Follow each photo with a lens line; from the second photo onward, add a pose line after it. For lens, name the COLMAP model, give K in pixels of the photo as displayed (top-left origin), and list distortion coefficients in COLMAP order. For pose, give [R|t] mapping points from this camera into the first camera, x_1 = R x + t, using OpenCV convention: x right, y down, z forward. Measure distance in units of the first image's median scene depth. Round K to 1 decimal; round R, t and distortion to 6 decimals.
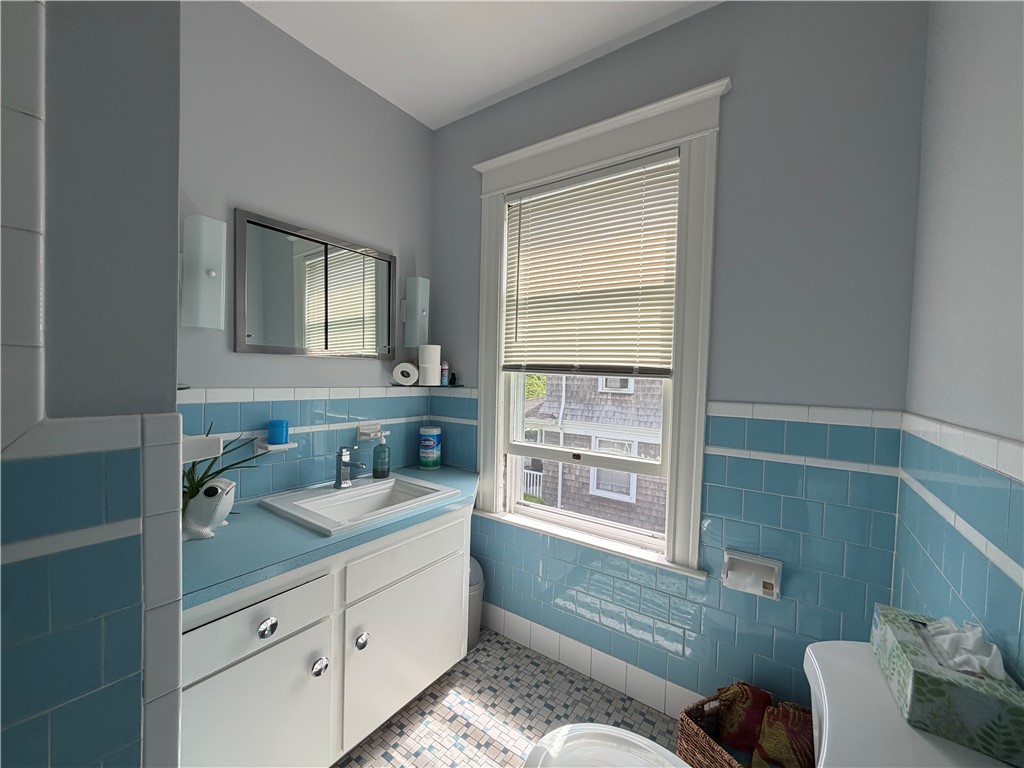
lens RADIAL K [[407.5, 0, 510.6], [0, 407.5, 386.7], [0, 0, 1]] dist [-0.000987, 0.000337]
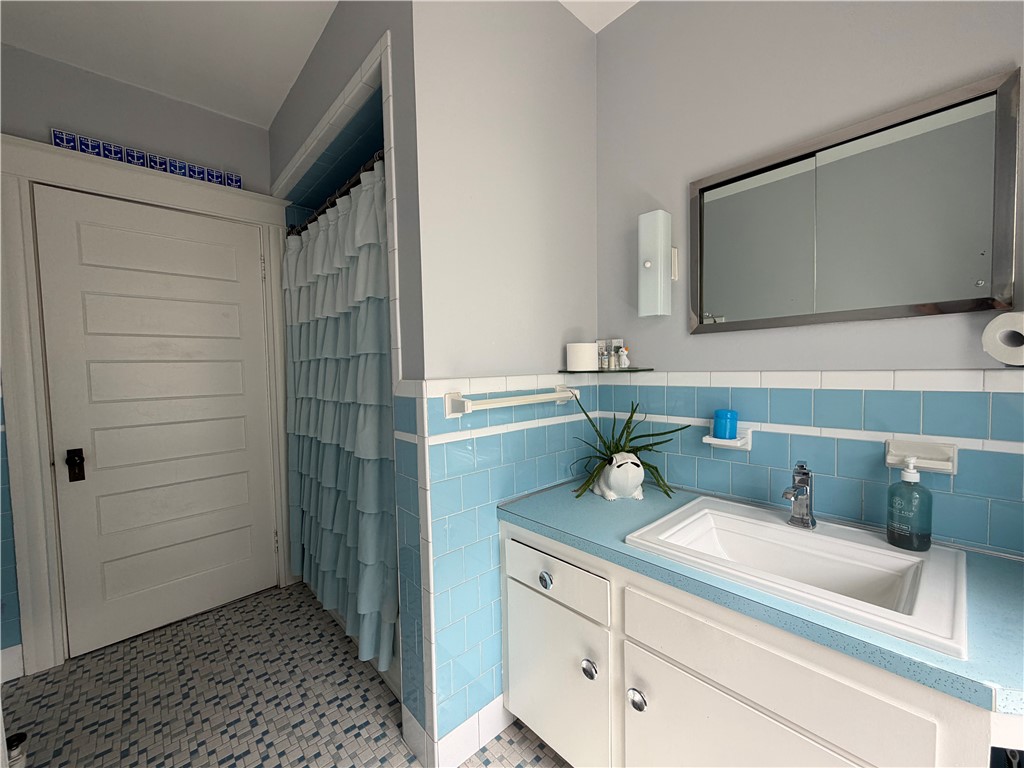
lens RADIAL K [[407.5, 0, 510.6], [0, 407.5, 386.7], [0, 0, 1]] dist [-0.000987, 0.000337]
pose [[-0.216630, 0.022566, -0.975993, 0.367565], [-0.012473, 0.999587, 0.025880, 0.020098], [0.976174, 0.017780, -0.216259, 0.811869]]
